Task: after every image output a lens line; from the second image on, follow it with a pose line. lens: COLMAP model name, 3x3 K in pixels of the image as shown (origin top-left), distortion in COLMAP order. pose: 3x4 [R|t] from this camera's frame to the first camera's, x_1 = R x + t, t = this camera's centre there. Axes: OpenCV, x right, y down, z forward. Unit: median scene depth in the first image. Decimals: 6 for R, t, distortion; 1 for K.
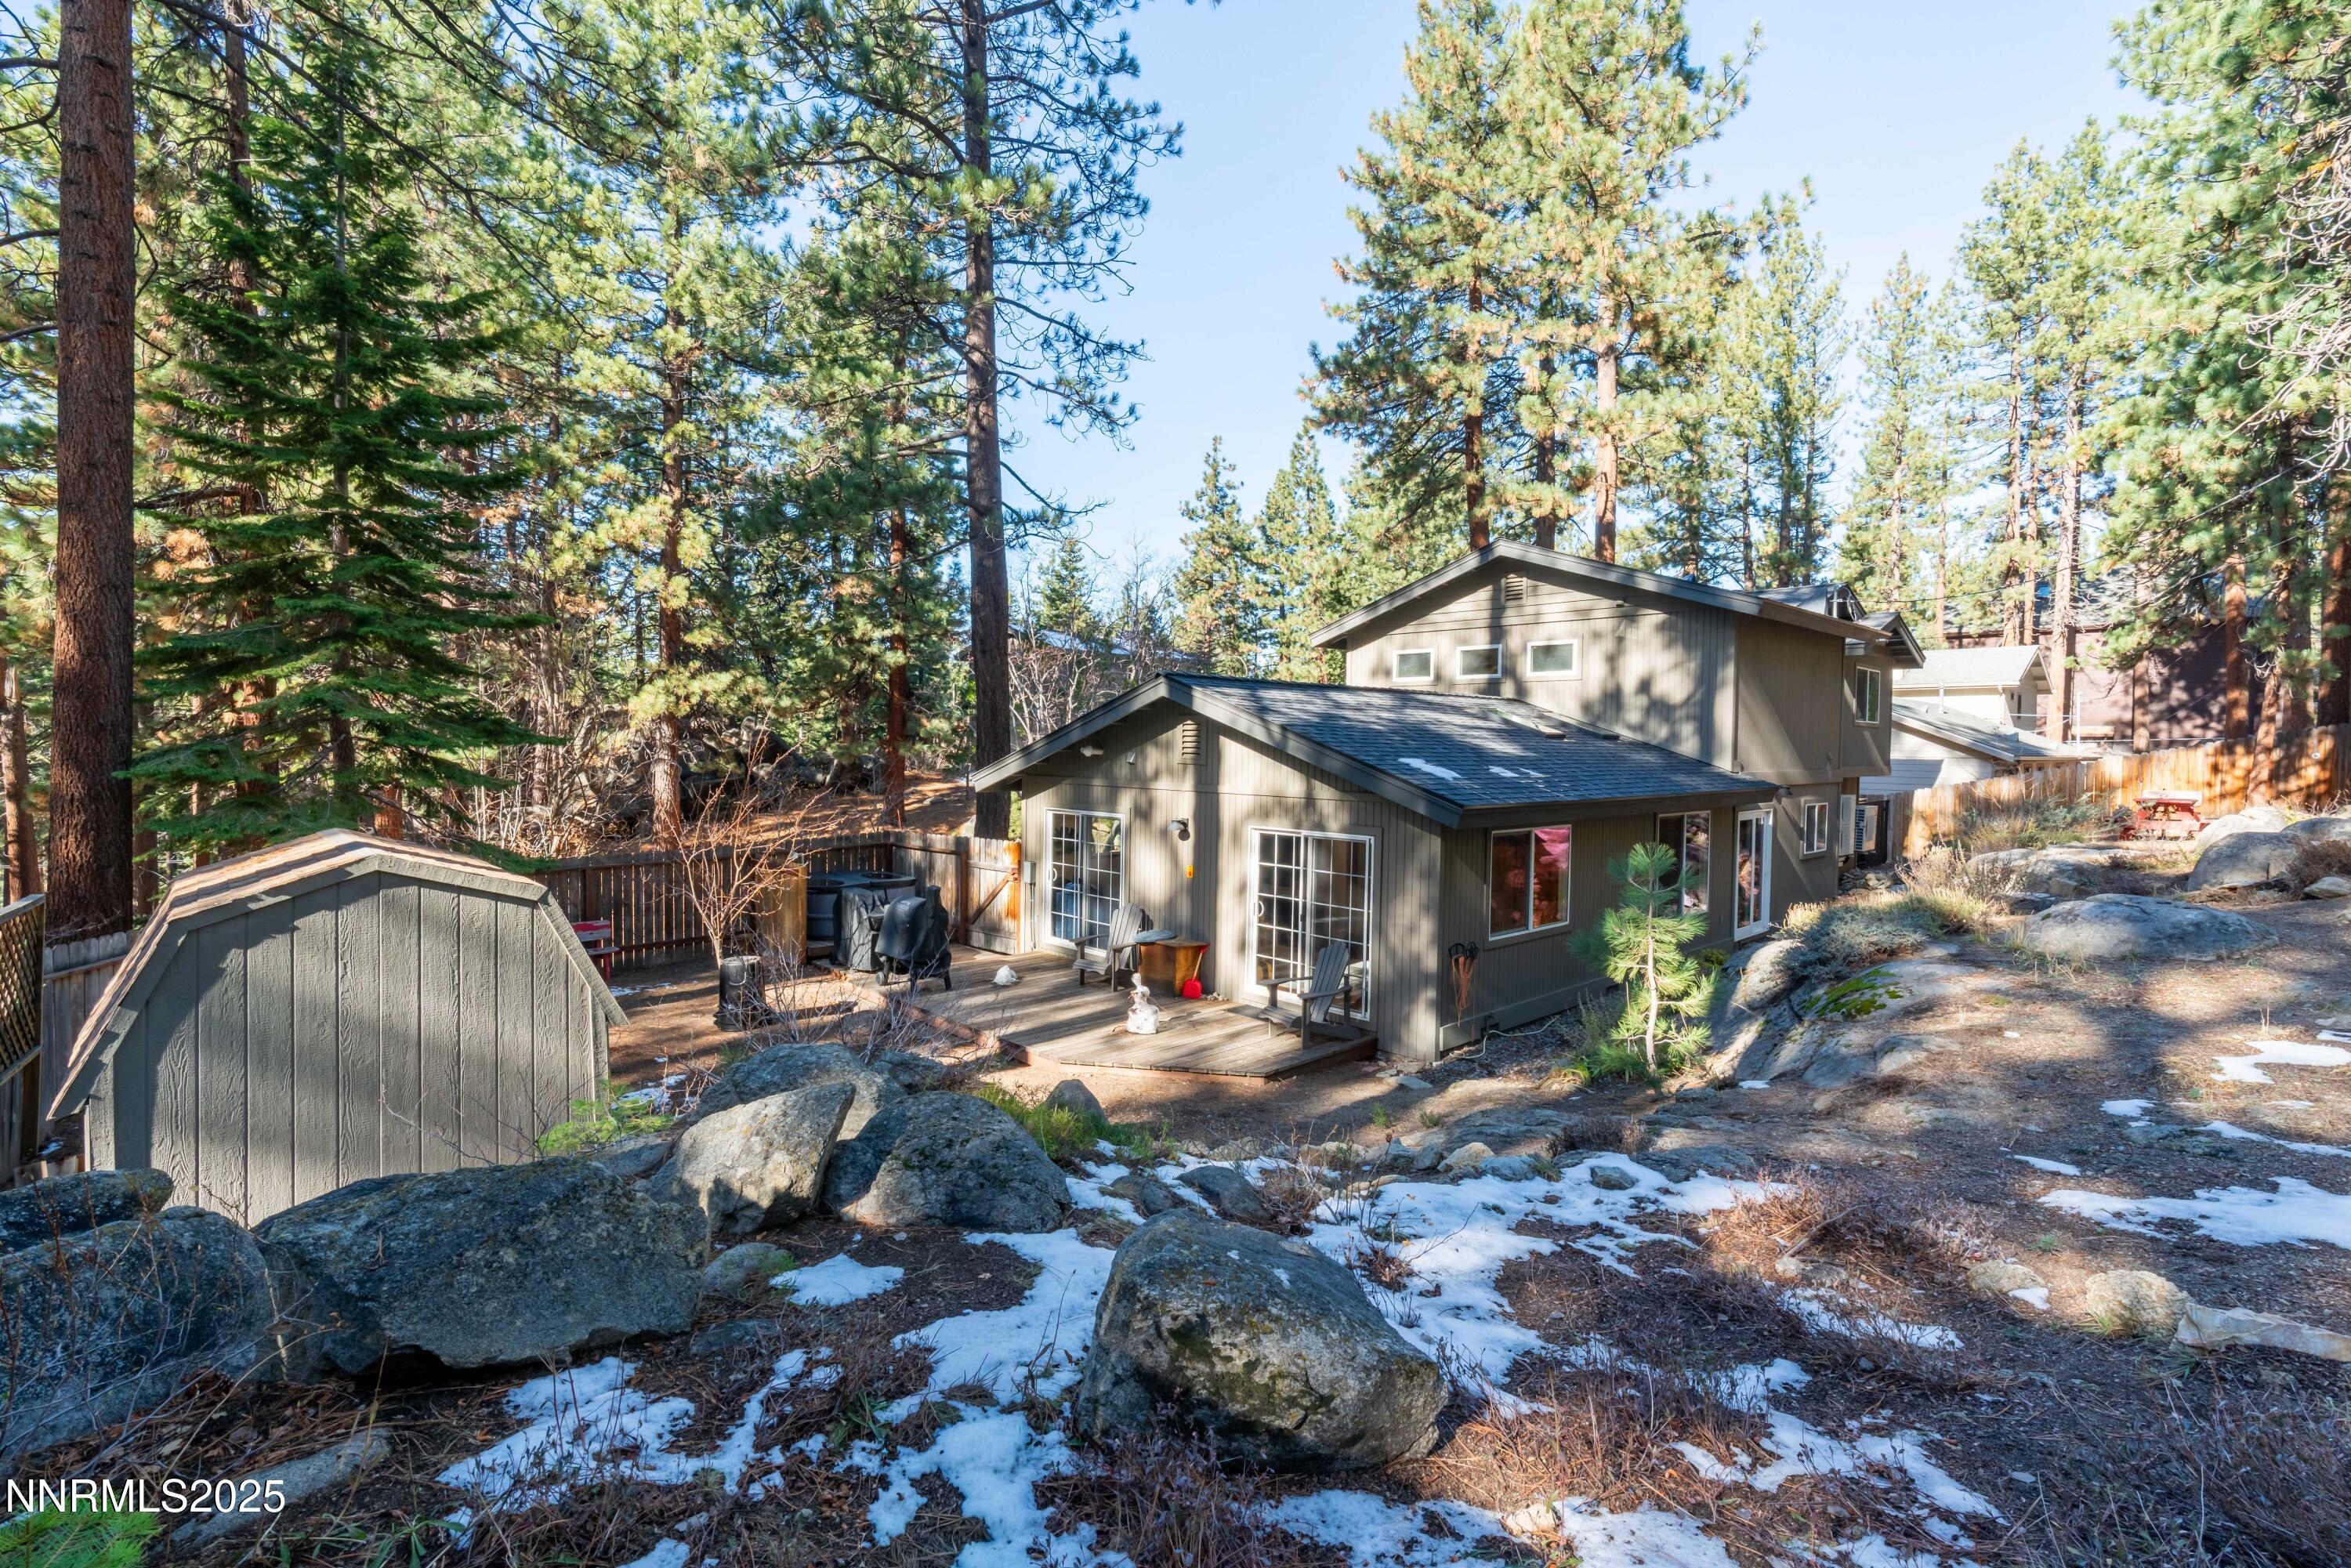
lens RADIAL K [[1072.7, 0, 1145.2], [0, 1072.7, 770.2], [0, 0, 1]] dist [-0.002710, 0.000196]
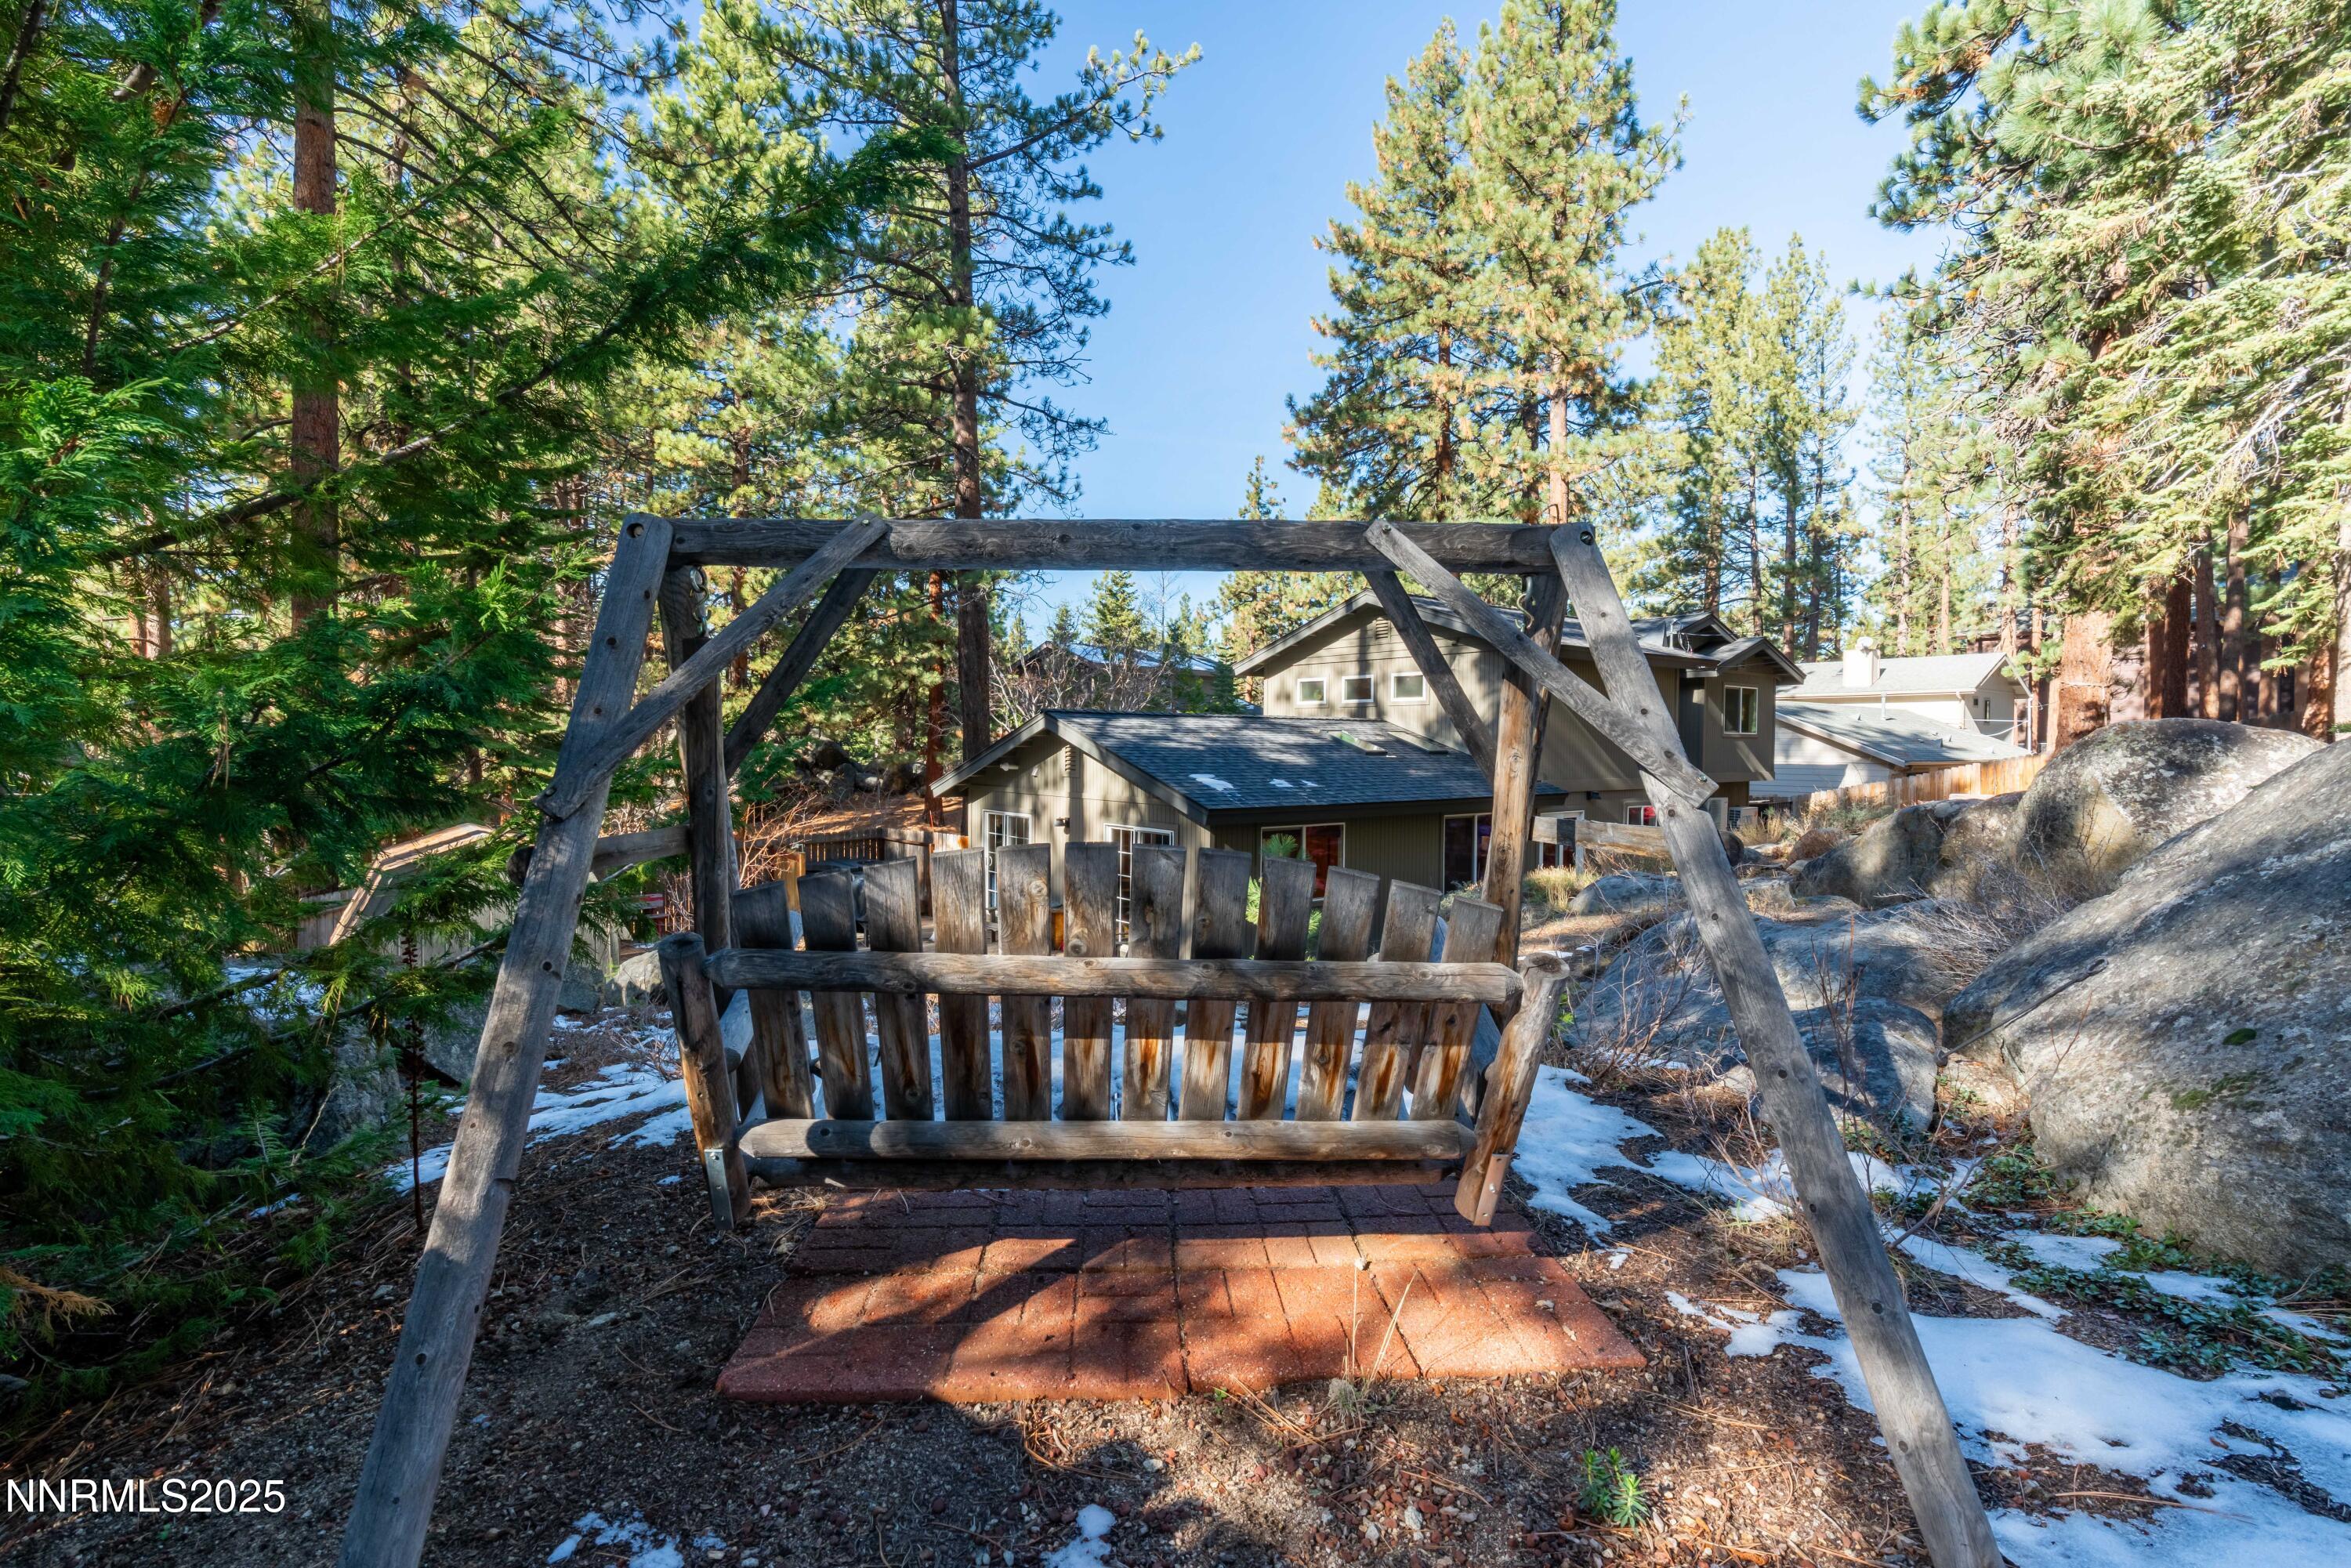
lens RADIAL K [[1066.7, 0, 1142.4], [0, 1066.7, 769.1], [0, 0, 1]] dist [0.000066, 0.000089]
pose [[0.996285, -0.004089, -0.086026, 0.114388], [0.003948, 0.999991, -0.001808, -0.005870], [0.086032, 0.001462, 0.996291, -0.148348]]
